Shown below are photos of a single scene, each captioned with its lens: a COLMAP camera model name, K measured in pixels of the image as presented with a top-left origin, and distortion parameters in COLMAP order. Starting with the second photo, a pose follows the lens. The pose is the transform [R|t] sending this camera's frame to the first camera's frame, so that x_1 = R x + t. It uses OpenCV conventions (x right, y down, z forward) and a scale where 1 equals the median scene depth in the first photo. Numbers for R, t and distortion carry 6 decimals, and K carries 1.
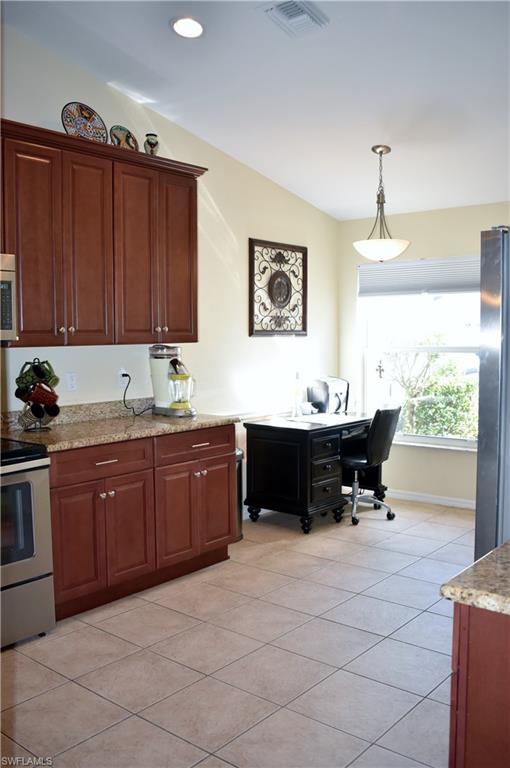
lens RADIAL K [[693.6, 0, 255.8], [0, 693.6, 385.4], [0, 0, 1]] dist [-0.072684, -0.008116]
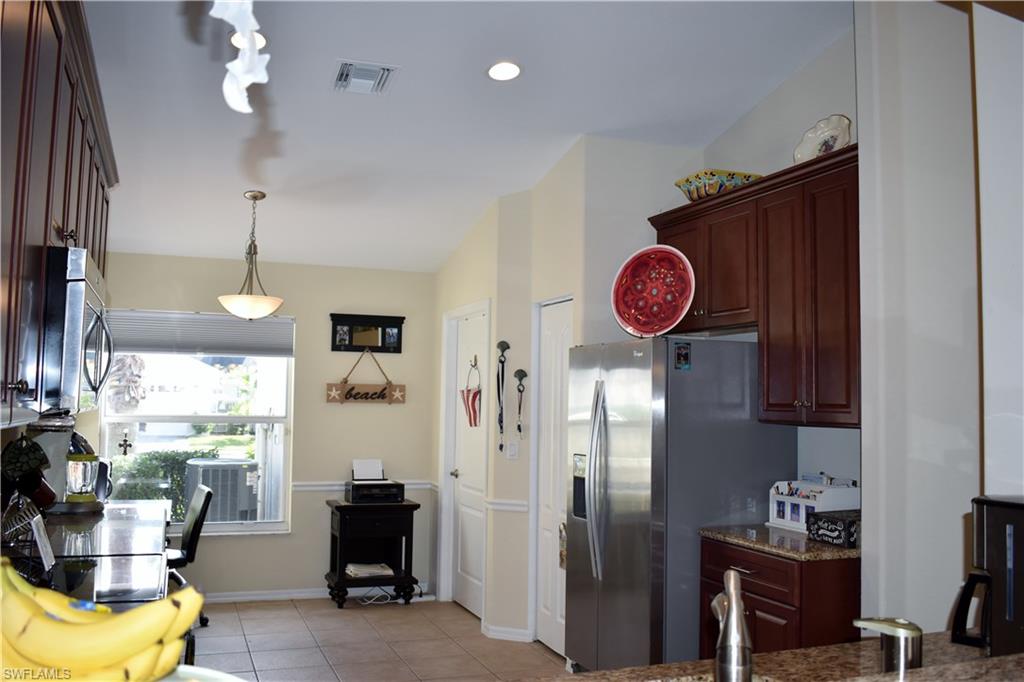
lens RADIAL K [[924.8, 0, 512.5], [0, 924.8, 340.6], [0, 0, 1]] dist [-0.072684, -0.008116]
pose [[0.505358, 0.070935, 0.859989, -0.658578], [0.047405, 0.992828, -0.109749, -0.008353], [-0.861607, 0.096230, 0.498371, 0.129108]]
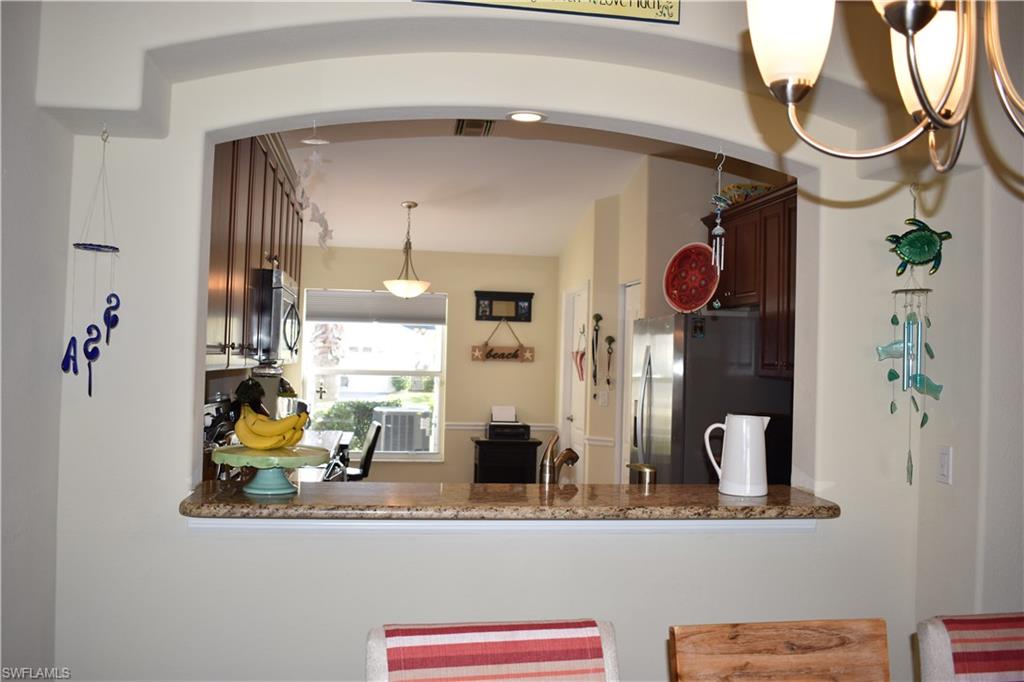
lens RADIAL K [[924.8, 0, 511.8], [0, 924.8, 337.4], [0, 0, 1]] dist [-0.072684, -0.008116]
pose [[0.676422, 0.042976, 0.735259, -0.862032], [0.024706, 0.996410, -0.080969, 0.020613], [-0.736099, 0.072934, 0.672933, -0.195915]]
